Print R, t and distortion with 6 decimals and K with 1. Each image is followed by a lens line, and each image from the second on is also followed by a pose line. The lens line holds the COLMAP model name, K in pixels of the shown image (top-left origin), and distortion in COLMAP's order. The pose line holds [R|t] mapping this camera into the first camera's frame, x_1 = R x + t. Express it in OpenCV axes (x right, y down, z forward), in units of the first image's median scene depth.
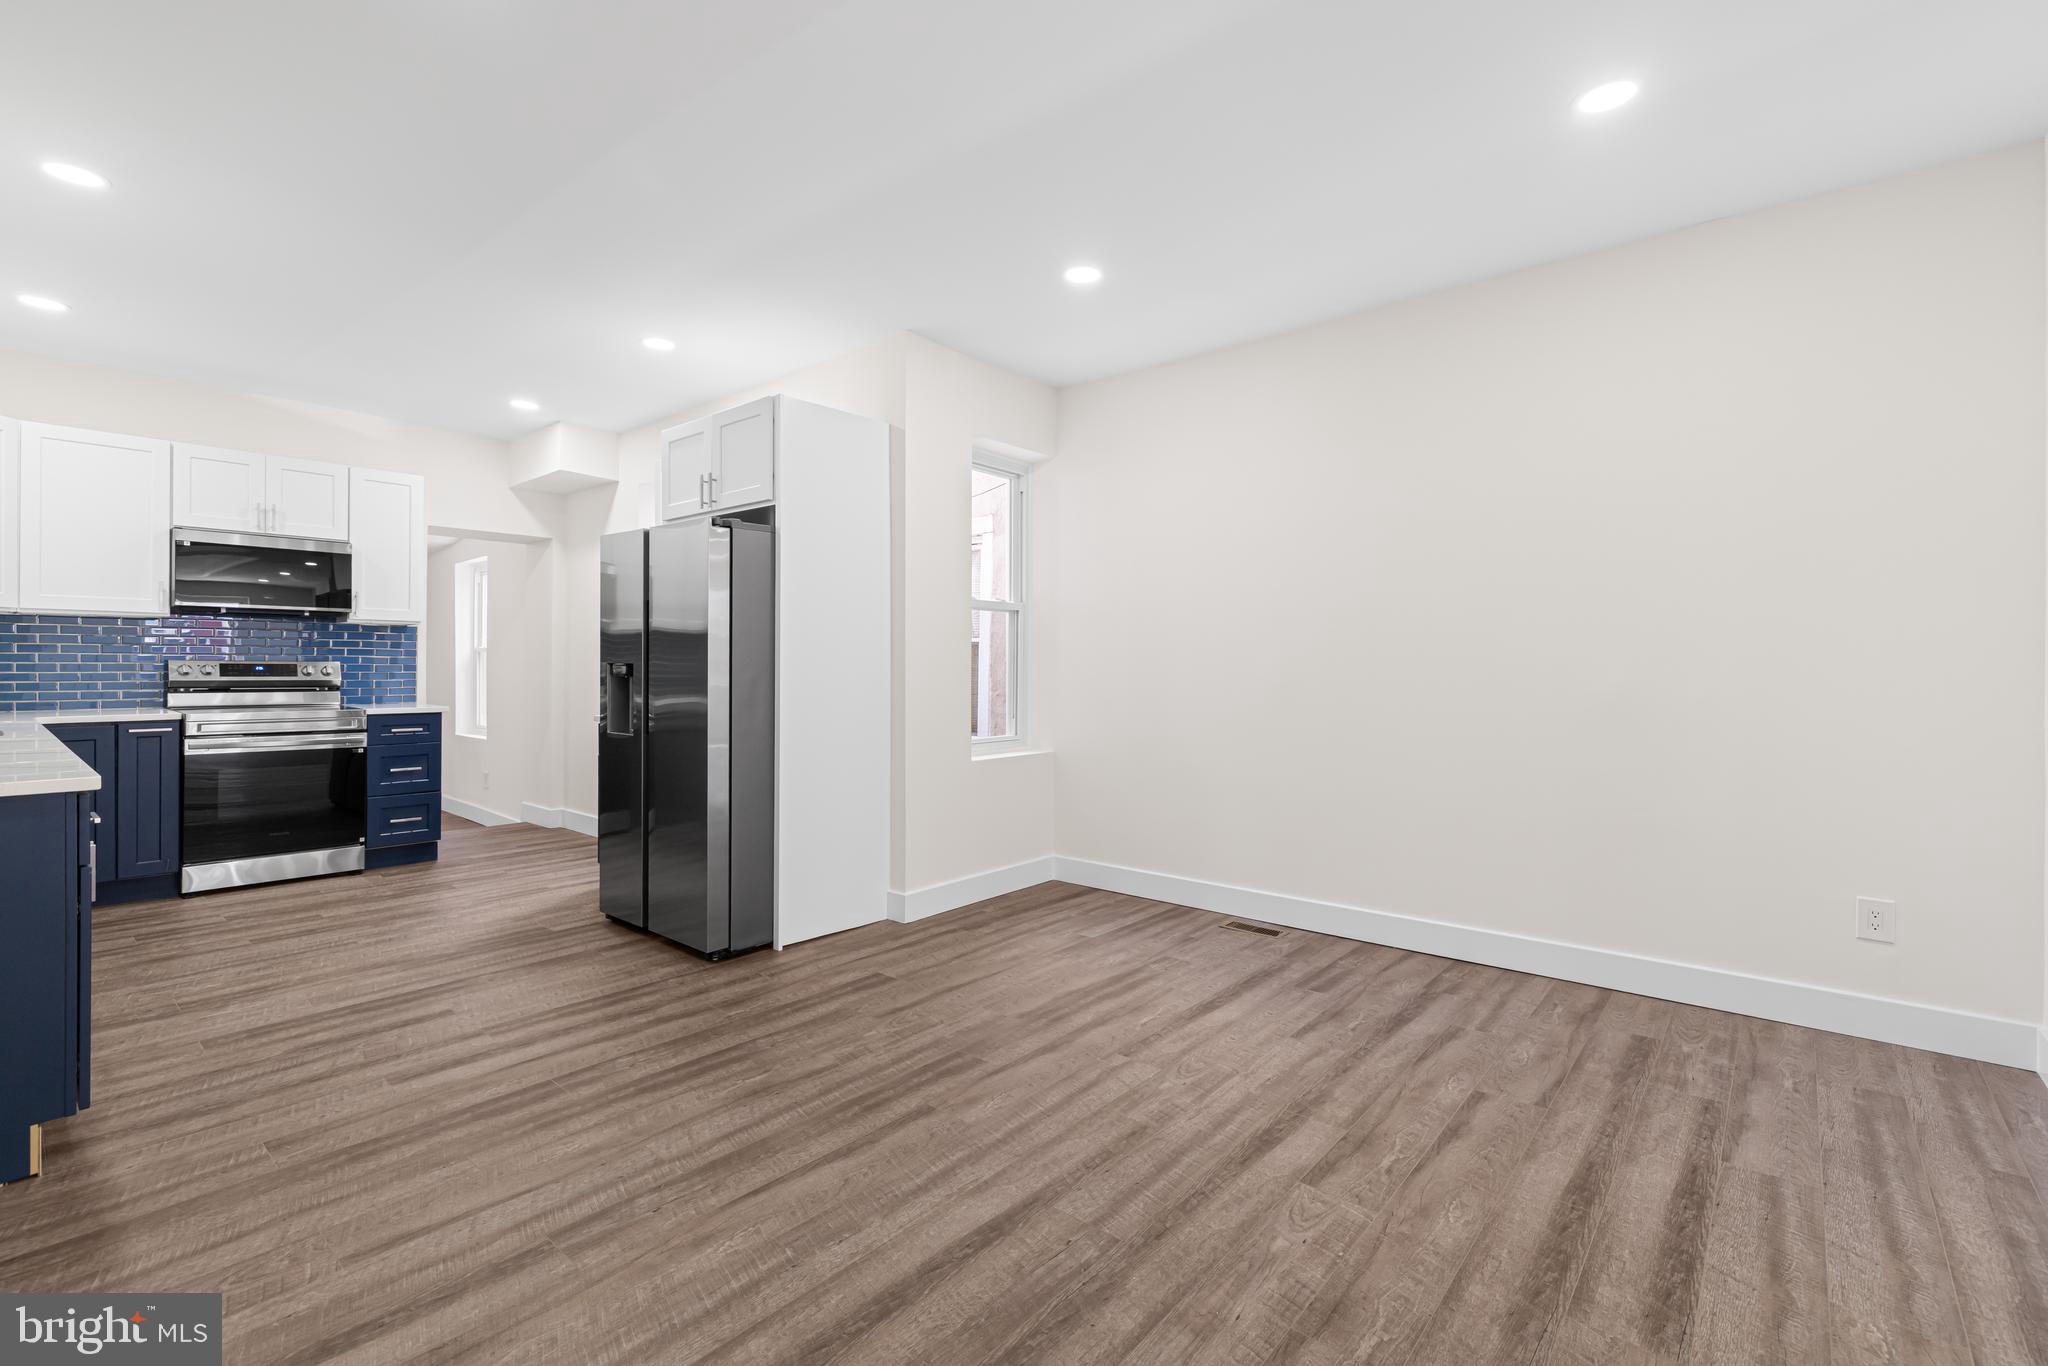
lens RADIAL K [[912.4, 0, 1047.7], [0, 912.4, 668.6], [0, 0, 1]] dist [-0.003817, 0.002891]
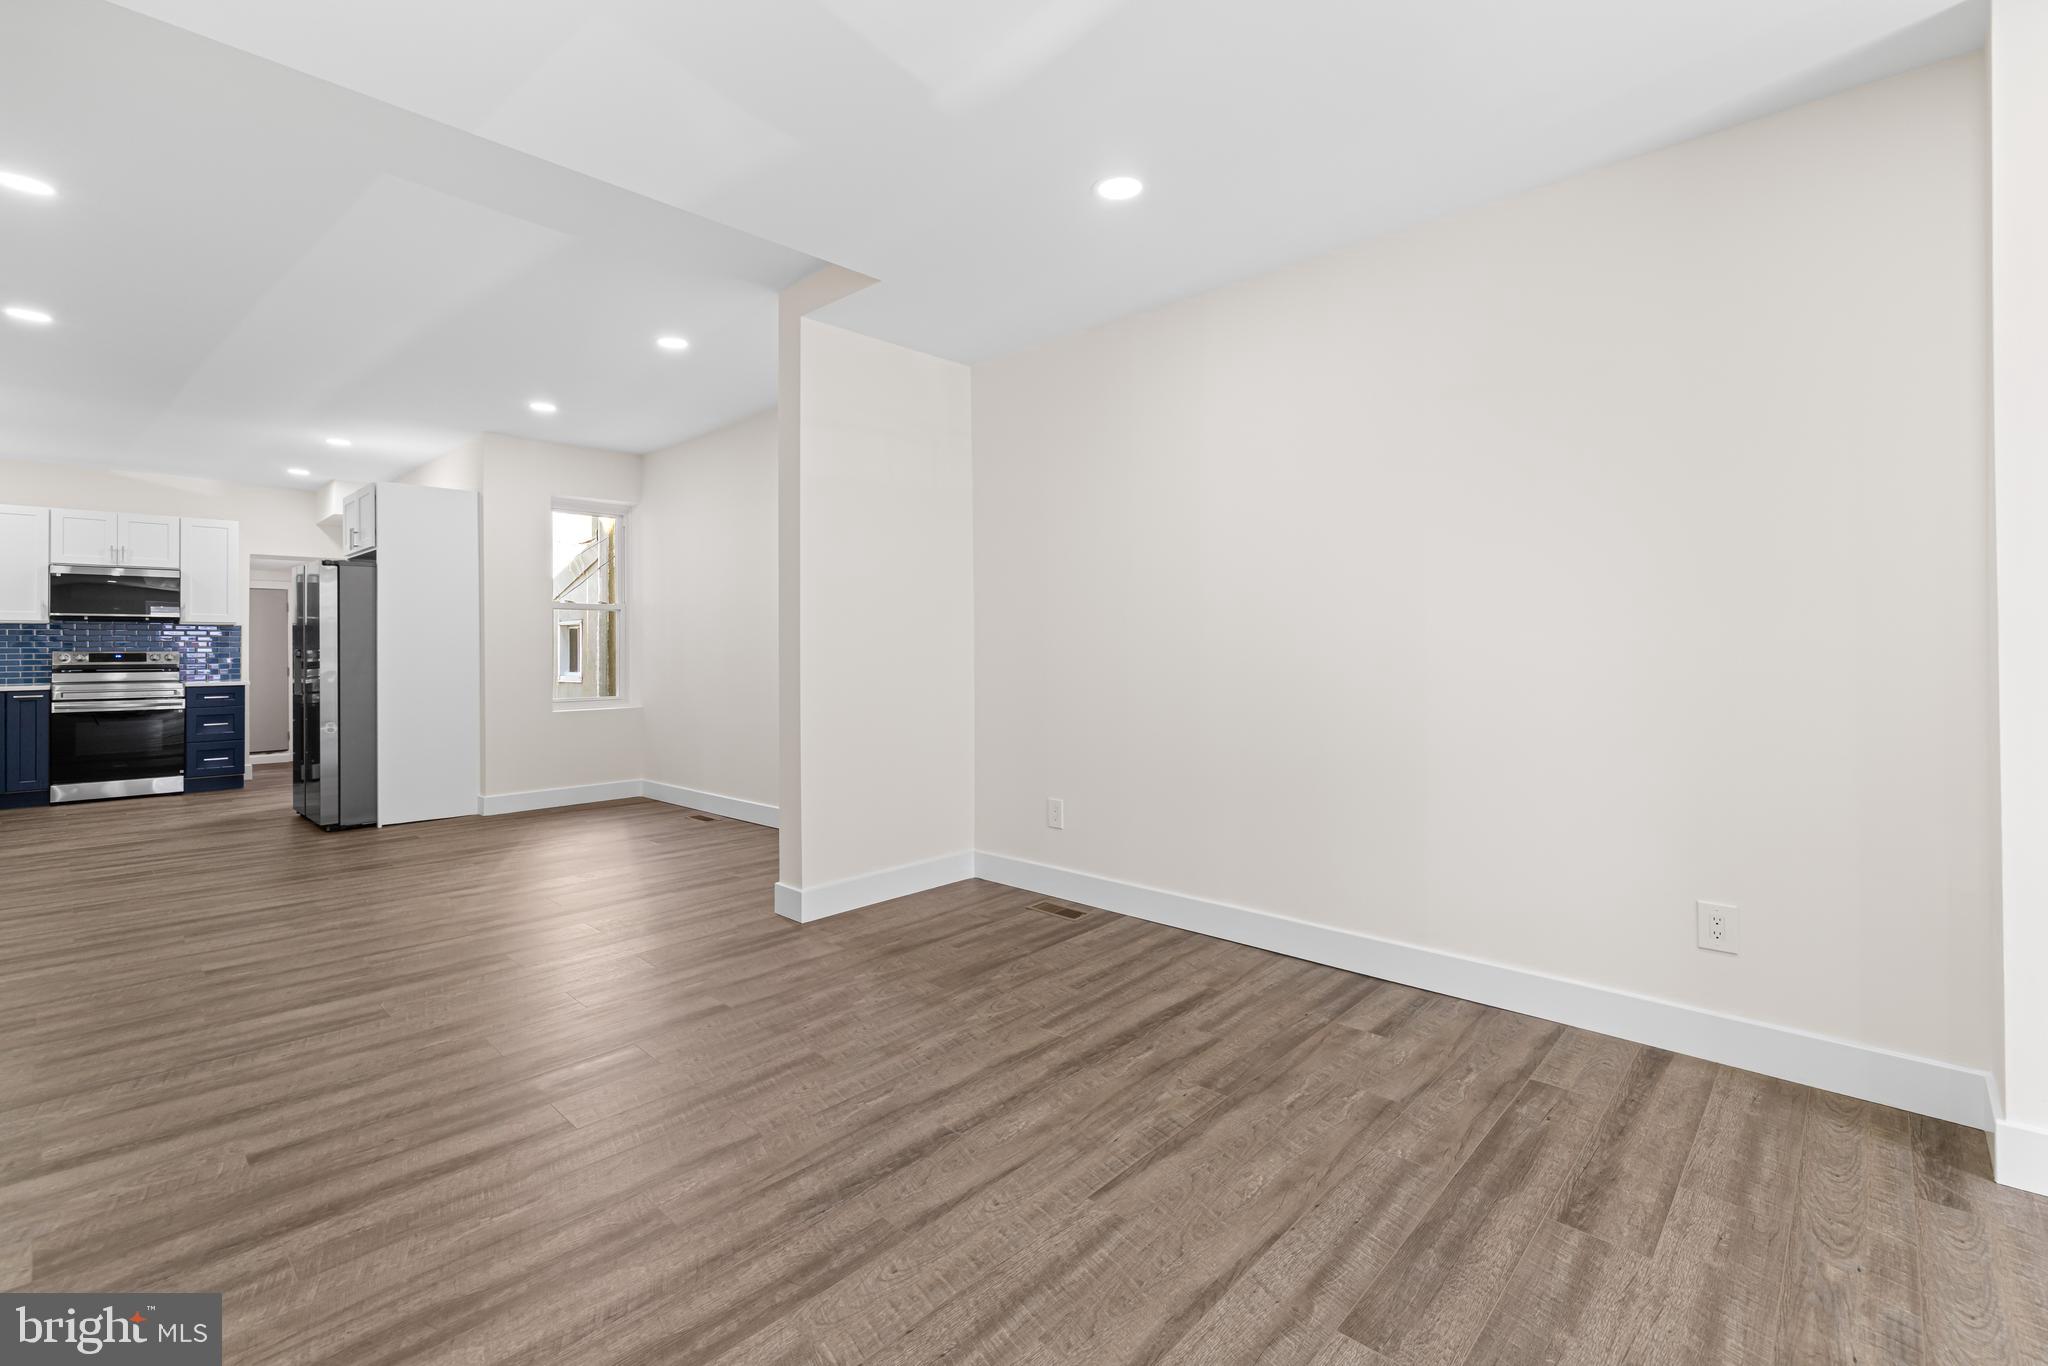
lens RADIAL K [[912.4, 0, 1033.2], [0, 912.4, 640.3], [0, 0, 1]] dist [-0.003817, 0.002891]
pose [[0.998673, -0.013261, -0.049772, 0.946622], [0.012752, 0.999863, -0.010519, 0.011050], [0.049905, 0.009870, 0.998705, -0.551357]]
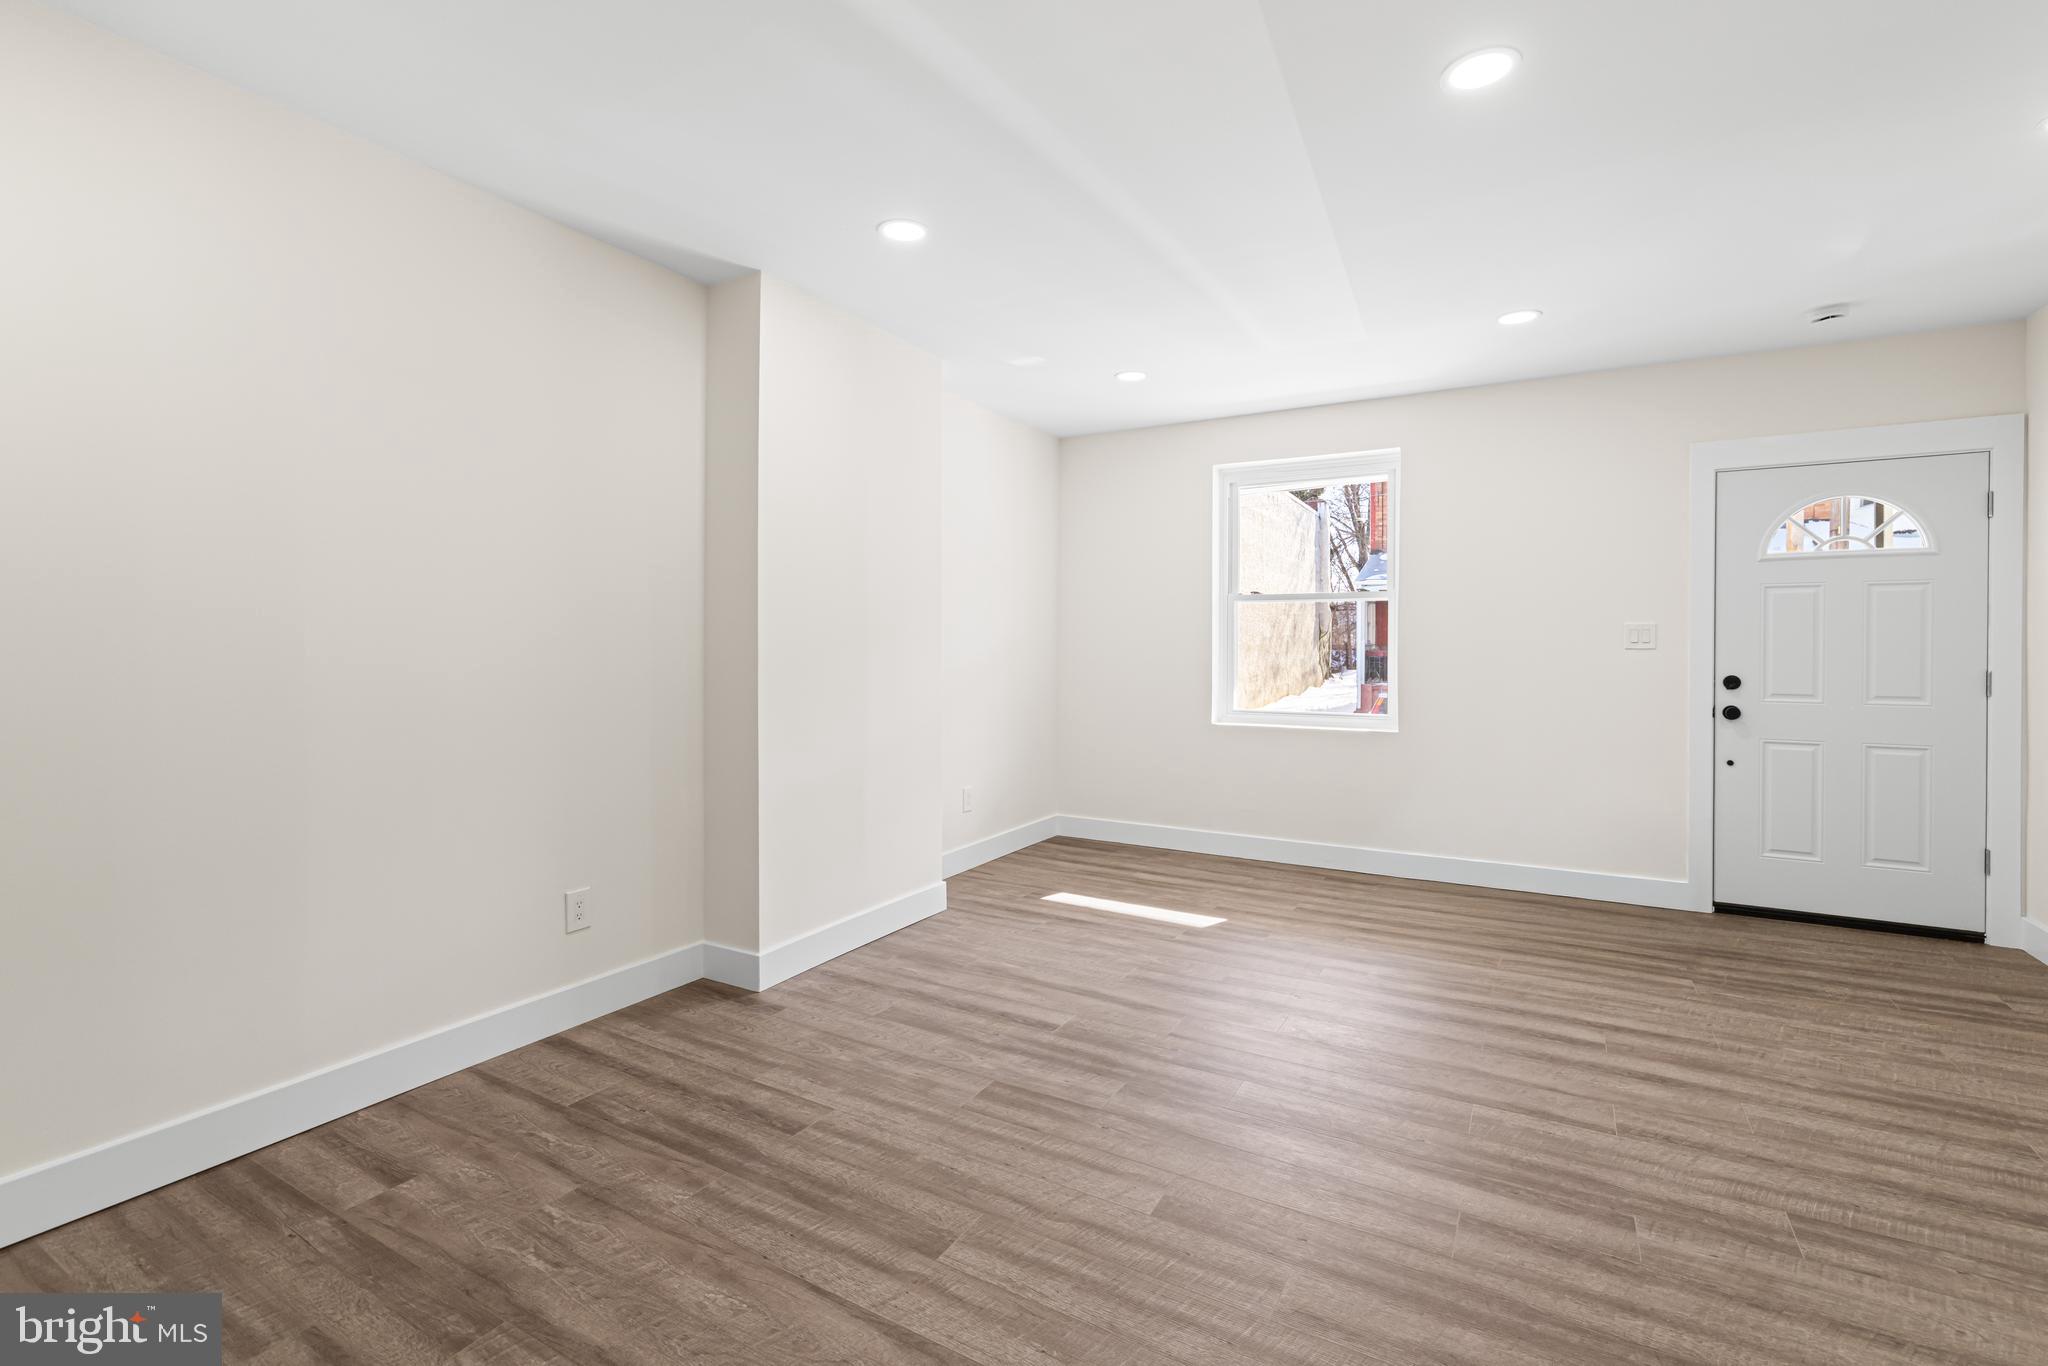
lens RADIAL K [[912.4, 0, 1002.6], [0, 912.4, 662.5], [0, 0, 1]] dist [-0.003817, 0.002891]
pose [[-0.157468, -0.026132, 0.987178, 0.575398], [-0.001169, 0.999654, 0.026275, -0.015115], [-0.987523, 0.002983, -0.157444, -0.088493]]
